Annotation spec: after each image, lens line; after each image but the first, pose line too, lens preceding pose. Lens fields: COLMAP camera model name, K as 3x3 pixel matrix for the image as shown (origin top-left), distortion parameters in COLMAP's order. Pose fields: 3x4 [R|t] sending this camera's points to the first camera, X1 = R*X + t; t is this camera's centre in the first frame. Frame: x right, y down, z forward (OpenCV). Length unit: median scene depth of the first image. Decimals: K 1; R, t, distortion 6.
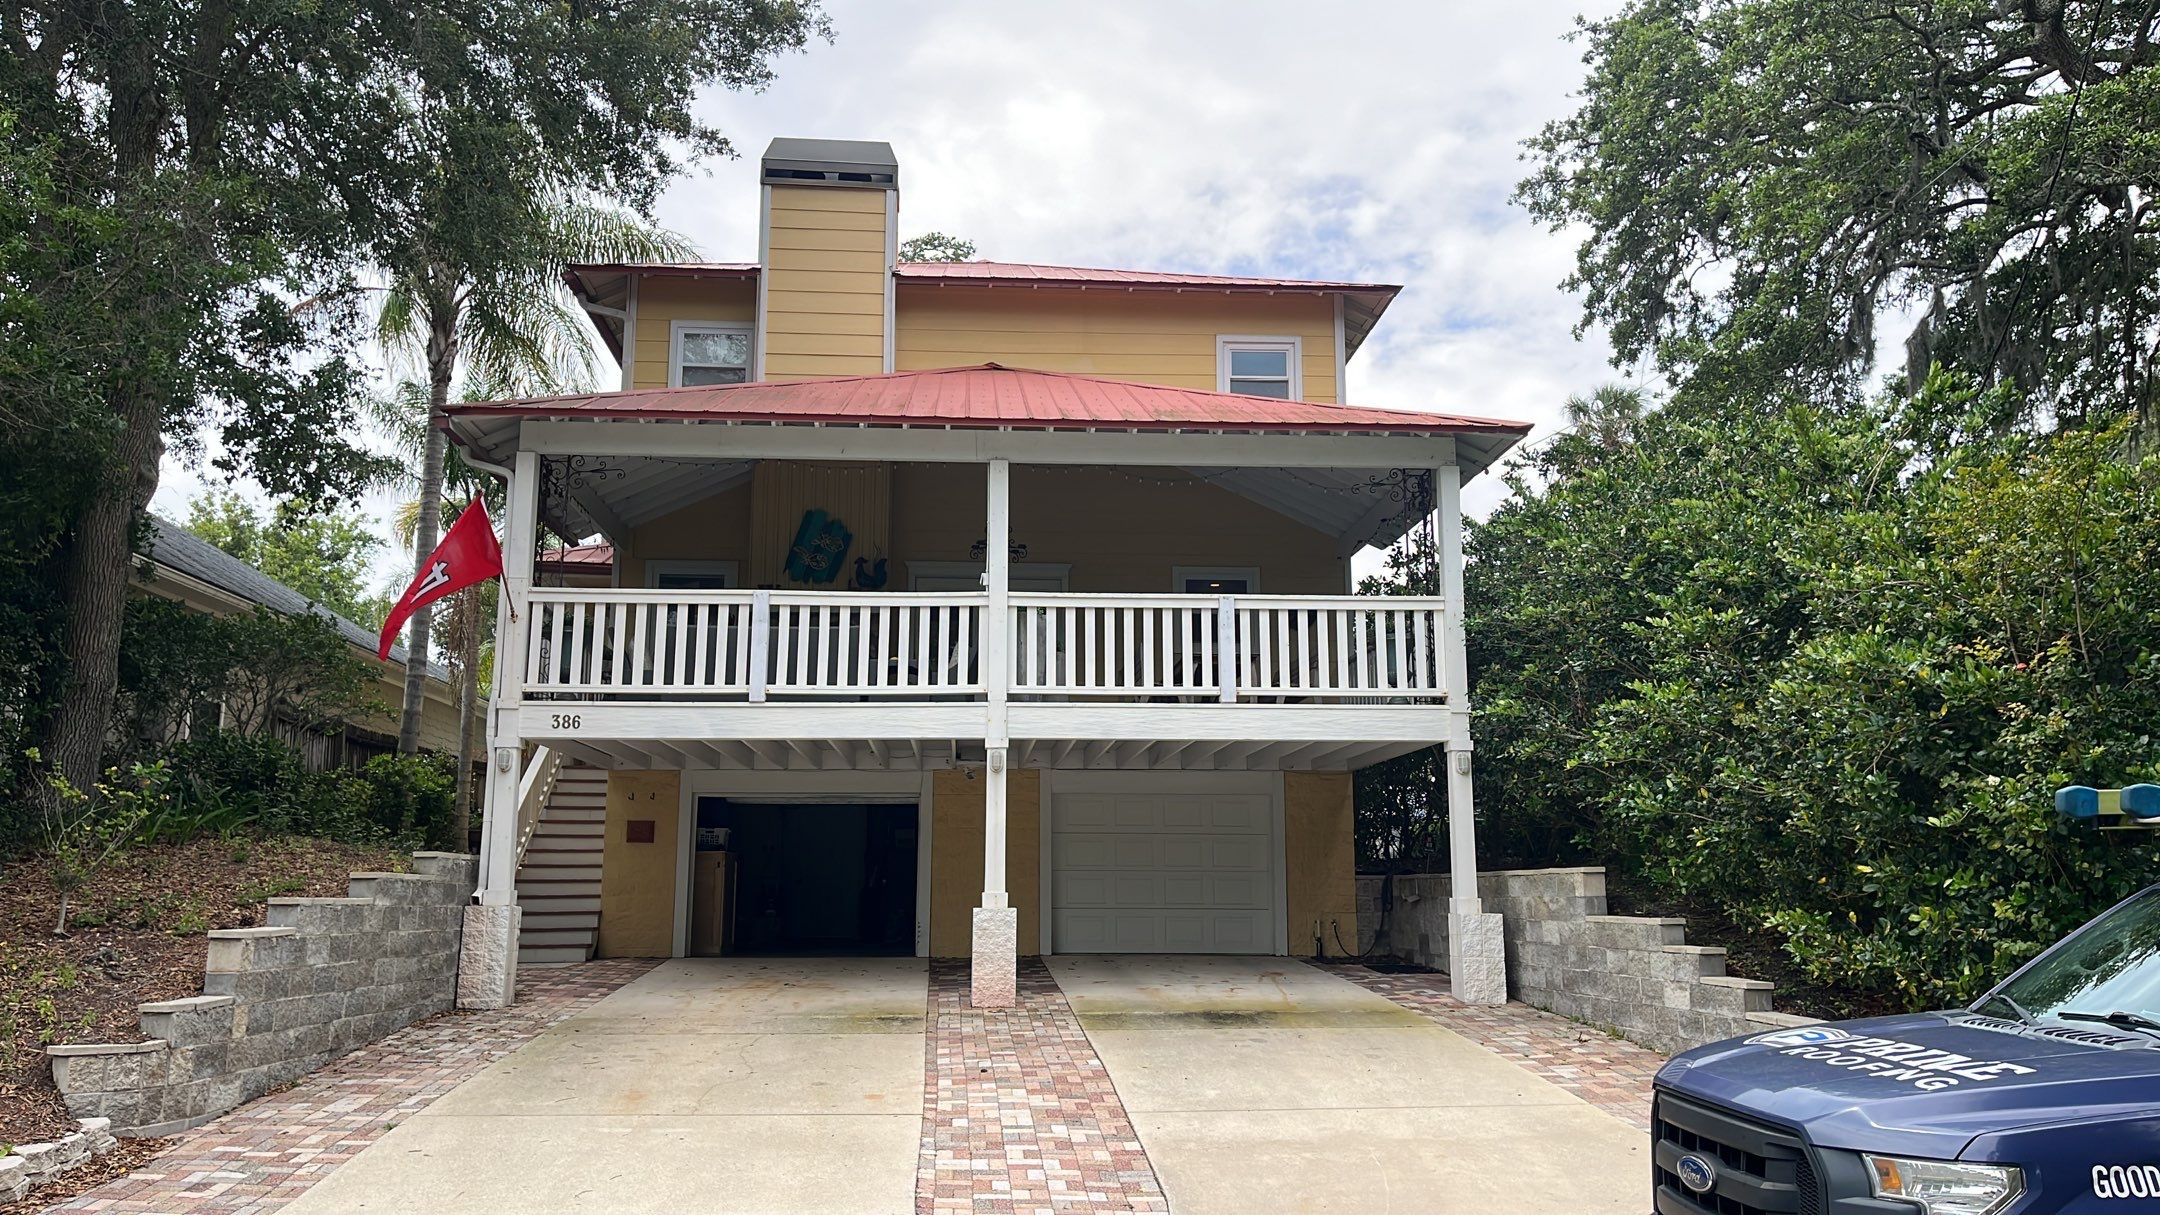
lens RADIAL K [[1624.0, 0, 1076.2], [0, 1624.0, 610.0], [0, 0, 1]] dist [0.153675, -0.010035]
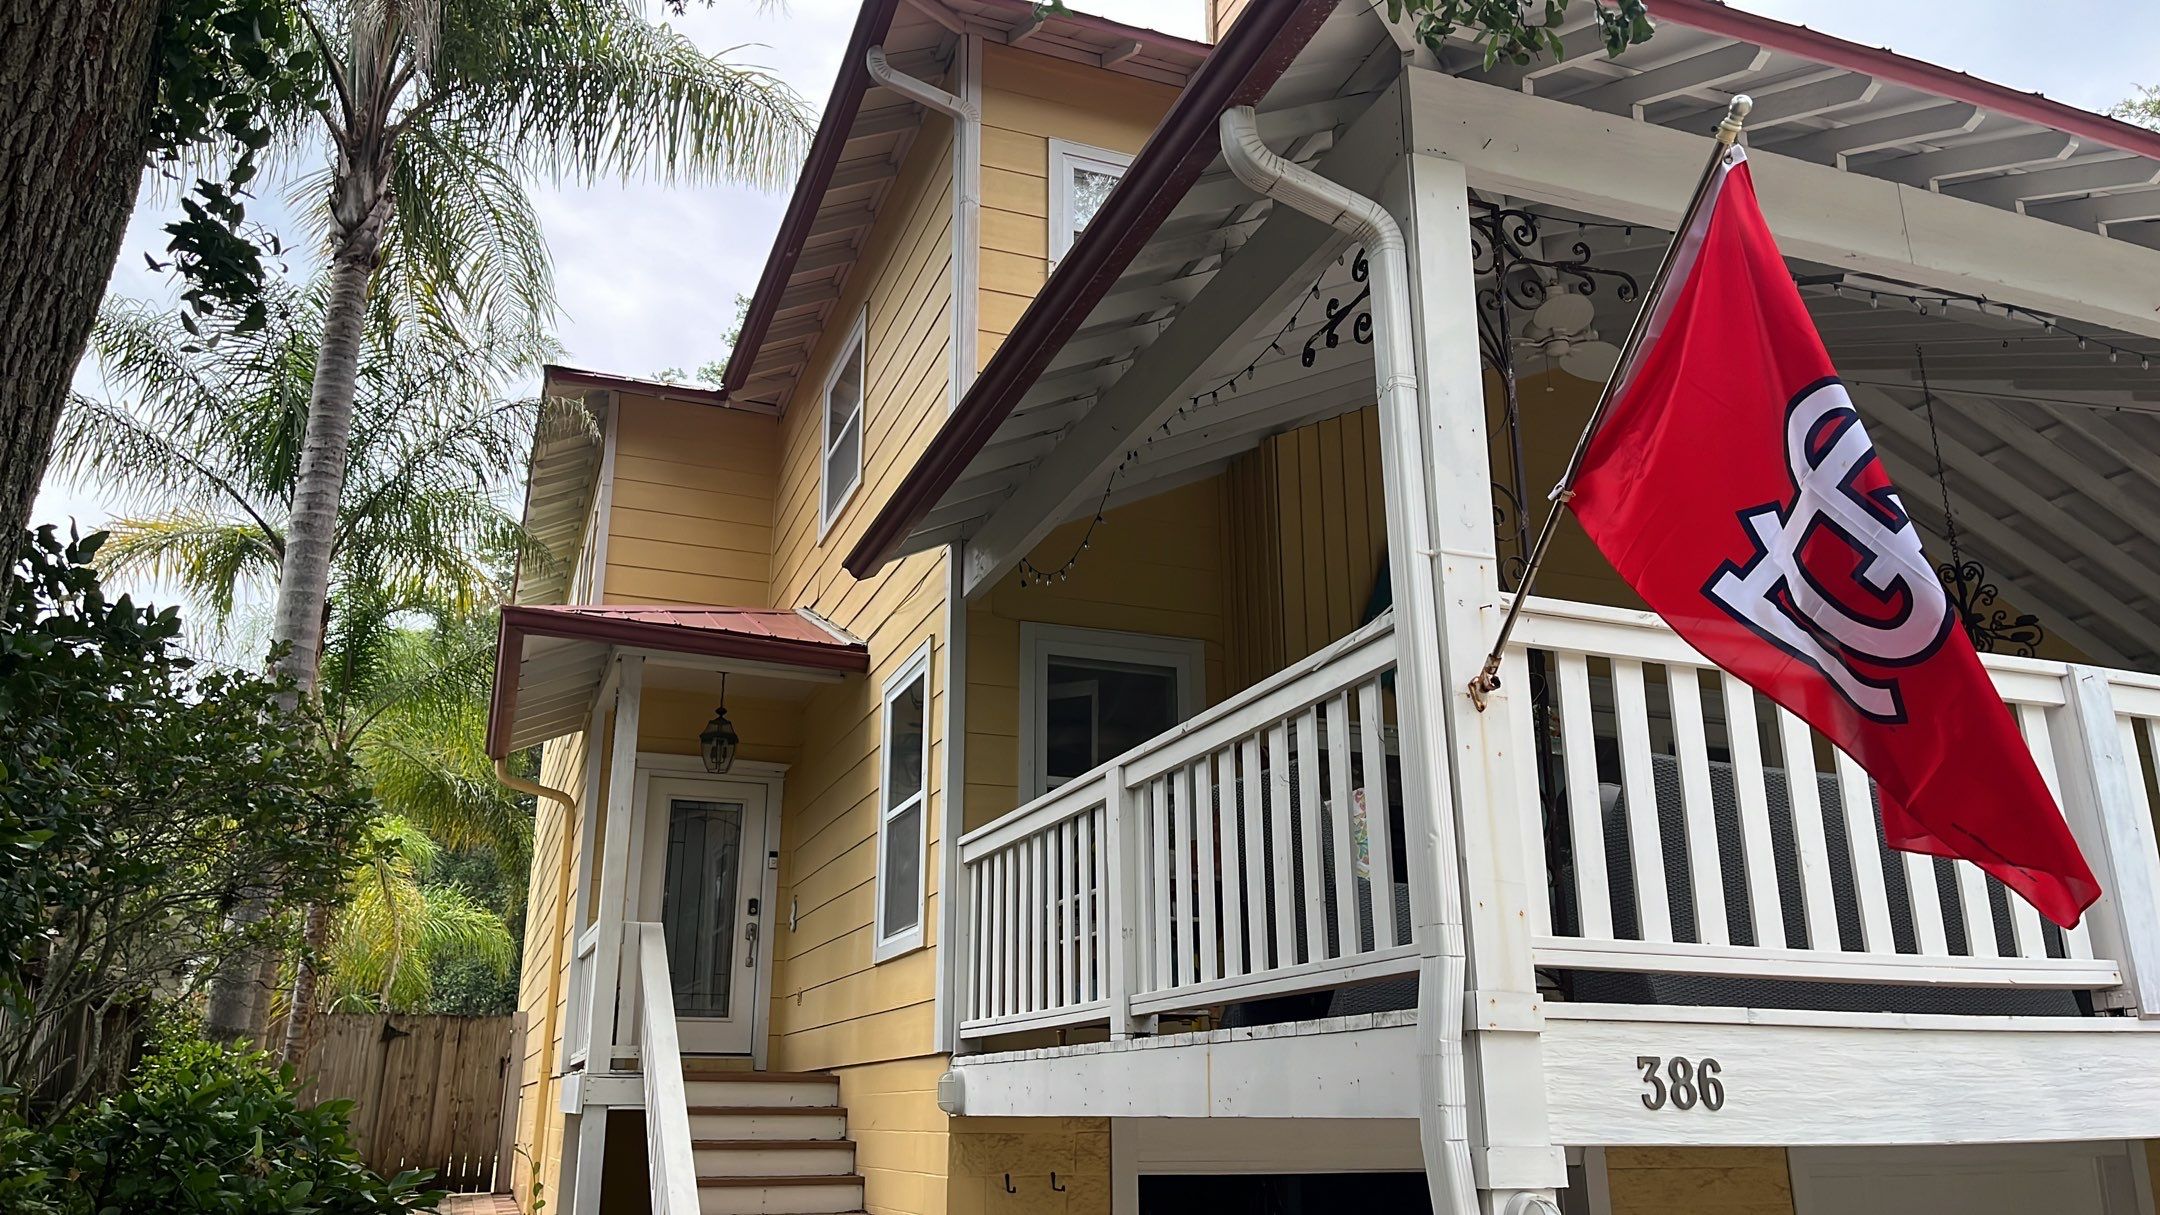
lens RADIAL K [[1624.0, 0, 1085.8], [0, 1624.0, 612.8], [0, 0, 1]] dist [0.153675, -0.010035]
pose [[0.953744, 0.078690, 0.290138, -0.494781], [-0.042914, 0.990887, -0.127675, 0.029735], [-0.297540, 0.109319, 0.948430, 0.755355]]
